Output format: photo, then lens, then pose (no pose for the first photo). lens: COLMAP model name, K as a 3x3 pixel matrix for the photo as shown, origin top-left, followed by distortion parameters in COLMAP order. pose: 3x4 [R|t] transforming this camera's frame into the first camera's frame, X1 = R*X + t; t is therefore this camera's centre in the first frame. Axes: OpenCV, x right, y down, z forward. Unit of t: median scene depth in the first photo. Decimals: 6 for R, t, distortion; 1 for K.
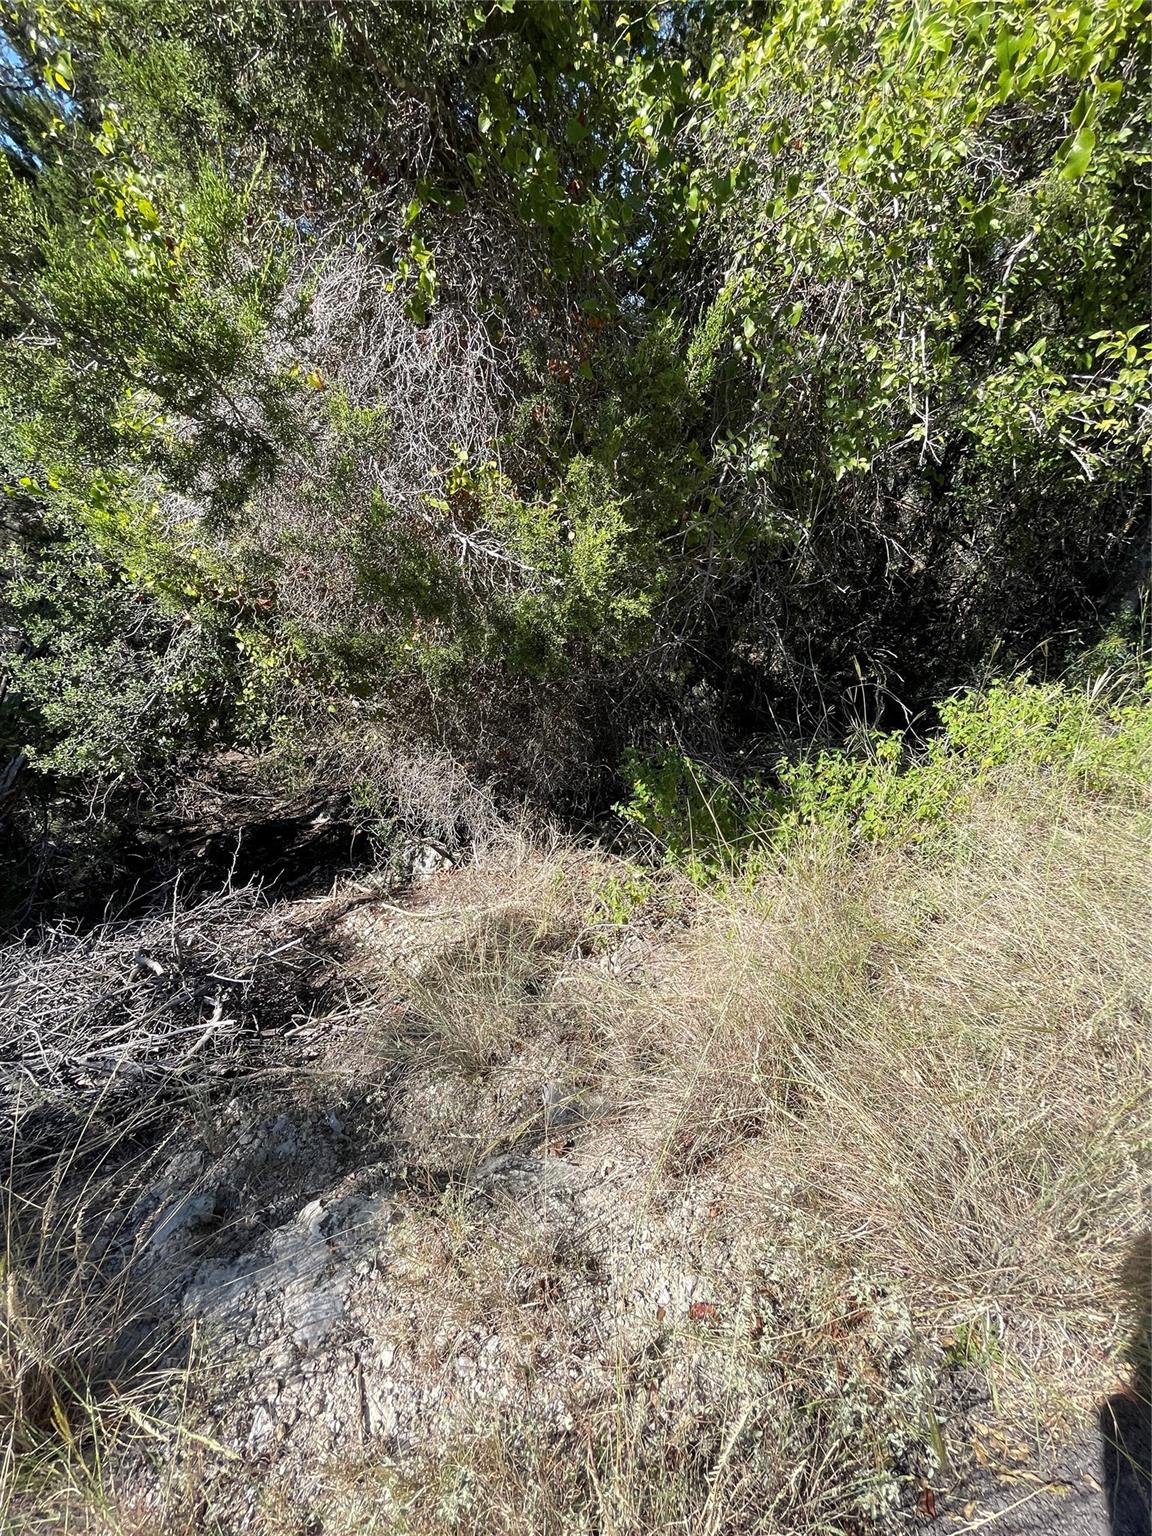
lens RADIAL K [[618.7, 0, 575.9], [0, 618.7, 759.3], [0, 0, 1]] dist [-0.002605, 0.000976]
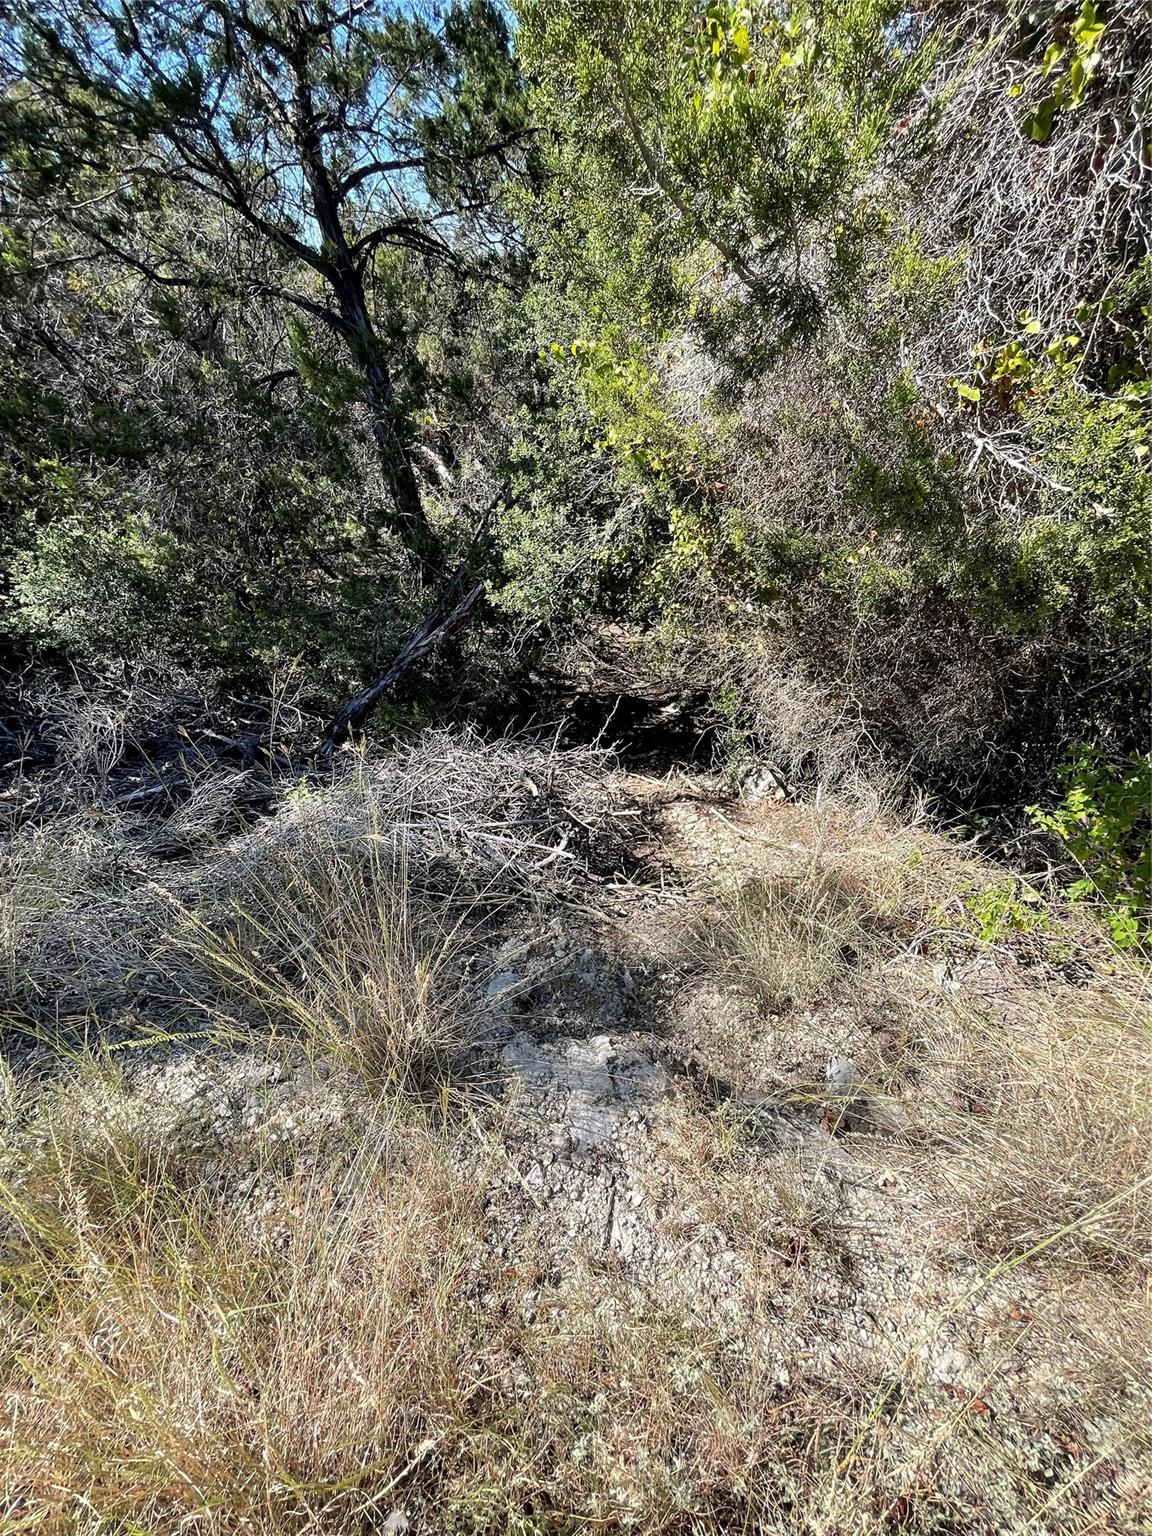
lens RADIAL K [[627.6, 0, 583.1], [0, 627.6, 762.1], [0, 0, 1]] dist [-0.001814, 0.000709]
pose [[0.818100, 0.342759, -0.461767, -0.055506], [-0.276086, 0.938473, 0.207473, 0.010028], [0.504469, -0.042246, 0.862396, 0.004479]]
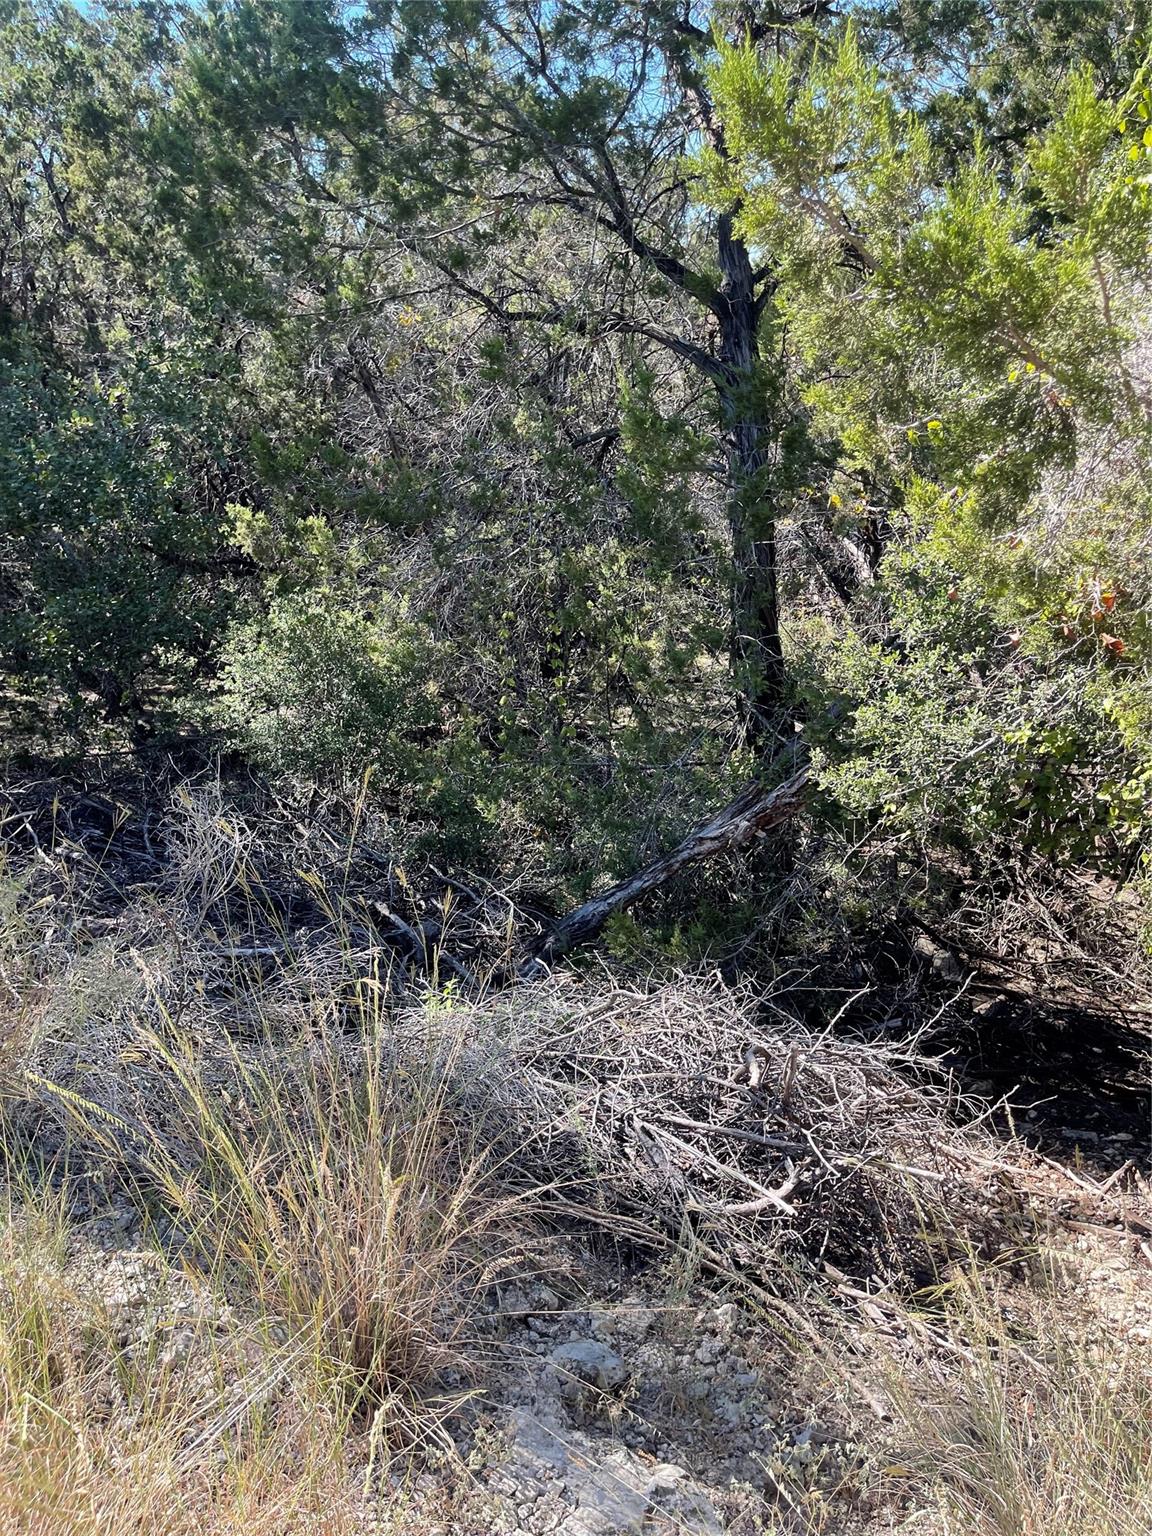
lens RADIAL K [[1132.2, 0, 576.0], [0, 1132.2, 768.0], [0, 0, 1]] dist [0.072060, -0.077442]
pose [[0.486767, 0.316507, -0.814175, 0.174829], [-0.419612, 0.902194, 0.099853, -0.027652], [0.766149, 0.293033, 0.571969, -0.015722]]
